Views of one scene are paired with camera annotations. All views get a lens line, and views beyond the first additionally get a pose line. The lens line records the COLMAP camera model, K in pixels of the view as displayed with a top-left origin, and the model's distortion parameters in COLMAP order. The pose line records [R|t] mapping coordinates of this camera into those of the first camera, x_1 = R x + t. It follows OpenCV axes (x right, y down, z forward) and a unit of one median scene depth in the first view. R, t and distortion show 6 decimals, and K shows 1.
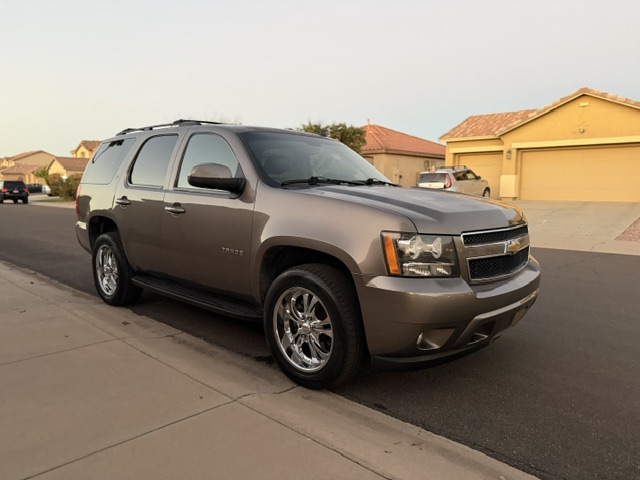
lens RADIAL K [[466.3, 0, 317.4], [0, 466.3, 240.1], [0, 0, 1]] dist [-0.001775, -0.004817]
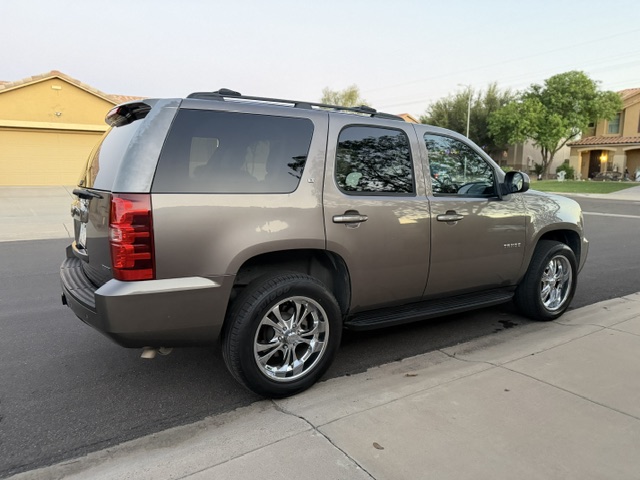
lens RADIAL K [[462.0, 0, 323.0], [0, 462.0, 240.6], [0, 0, 1]] dist [0.034589, -0.053200]
pose [[0.231152, -0.145330, 0.962002, -1.185468], [0.101040, 0.987020, 0.124832, -0.153169], [-0.967657, 0.068345, 0.242835, 0.975205]]
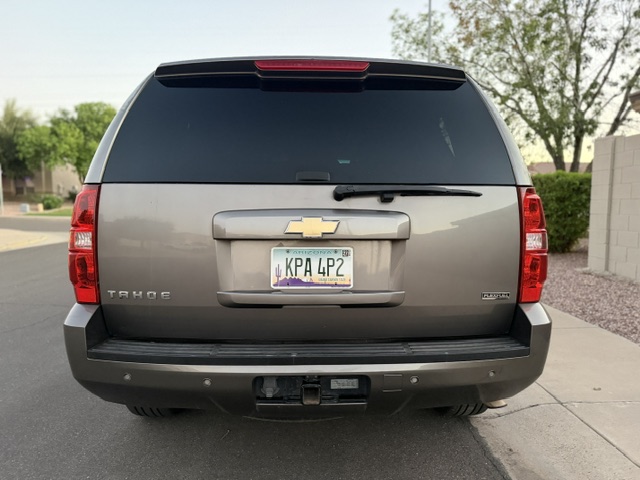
lens RADIAL K [[462.0, 0, 323.0], [0, 462.0, 240.6], [0, 0, 1]] dist [0.034589, -0.053200]
pose [[-0.711341, -0.060712, 0.700220, -0.857496], [0.067658, 0.985721, 0.154199, -0.182381], [-0.699583, 0.157064, -0.697076, 1.765741]]
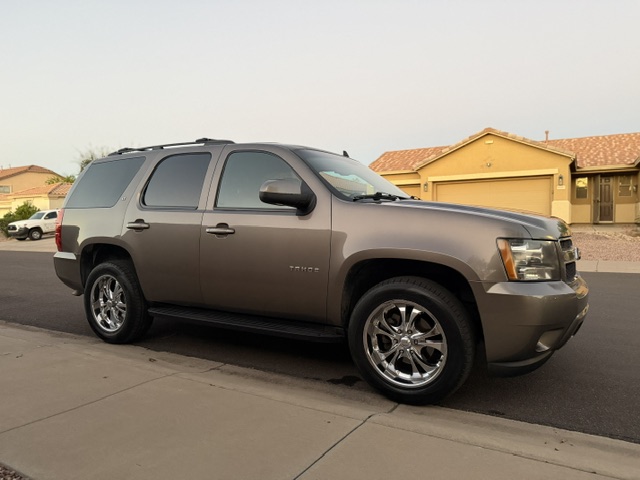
lens RADIAL K [[463.7, 0, 320.0], [0, 463.7, 240.0], [0, 0, 1]] dist [0.029174, -0.052718]
pose [[0.976332, -0.023160, 0.215033, -0.294199], [0.039045, 0.996788, -0.069922, 0.025592], [-0.212723, 0.076663, 0.974100, 0.046369]]
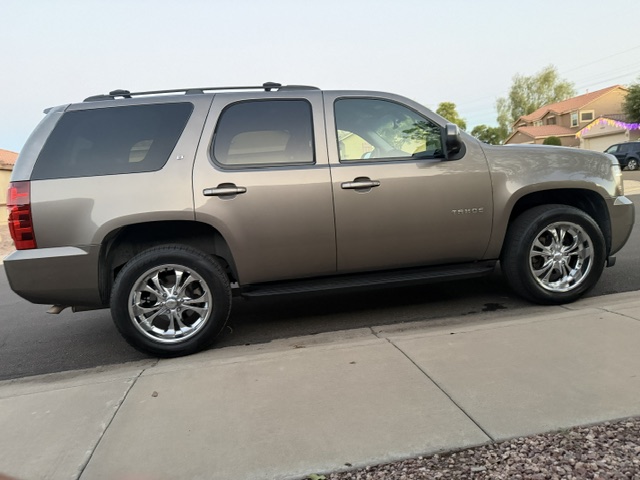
lens RADIAL K [[466.7, 0, 320.0], [0, 466.7, 240.0], [0, 0, 1]] dist [0.021360, -0.039350]
pose [[0.611560, -0.152860, 0.776291, -0.979509], [0.182996, 0.981883, 0.049179, -0.020692], [-0.769745, 0.111982, 0.628453, 0.507778]]
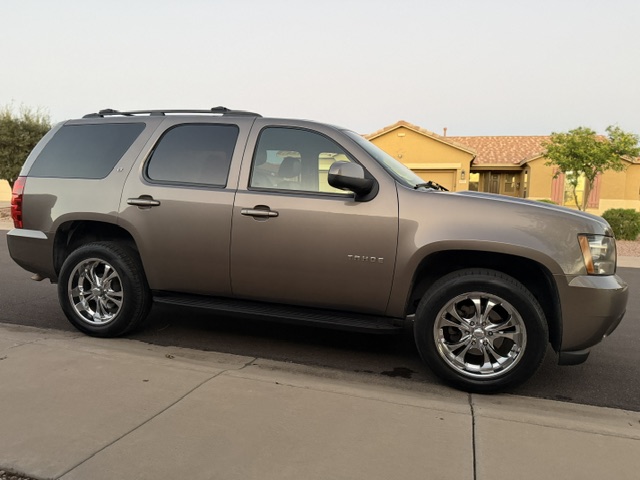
lens RADIAL K [[460.8, 0, 318.9], [0, 460.8, 243.4], [0, 0, 1]] dist [0.014238, -0.001419]
pose [[0.898144, -0.009157, 0.439607, -0.547196], [0.018612, 0.999679, -0.017202, 0.005931], [-0.439308, 0.023632, 0.898025, 0.190906]]
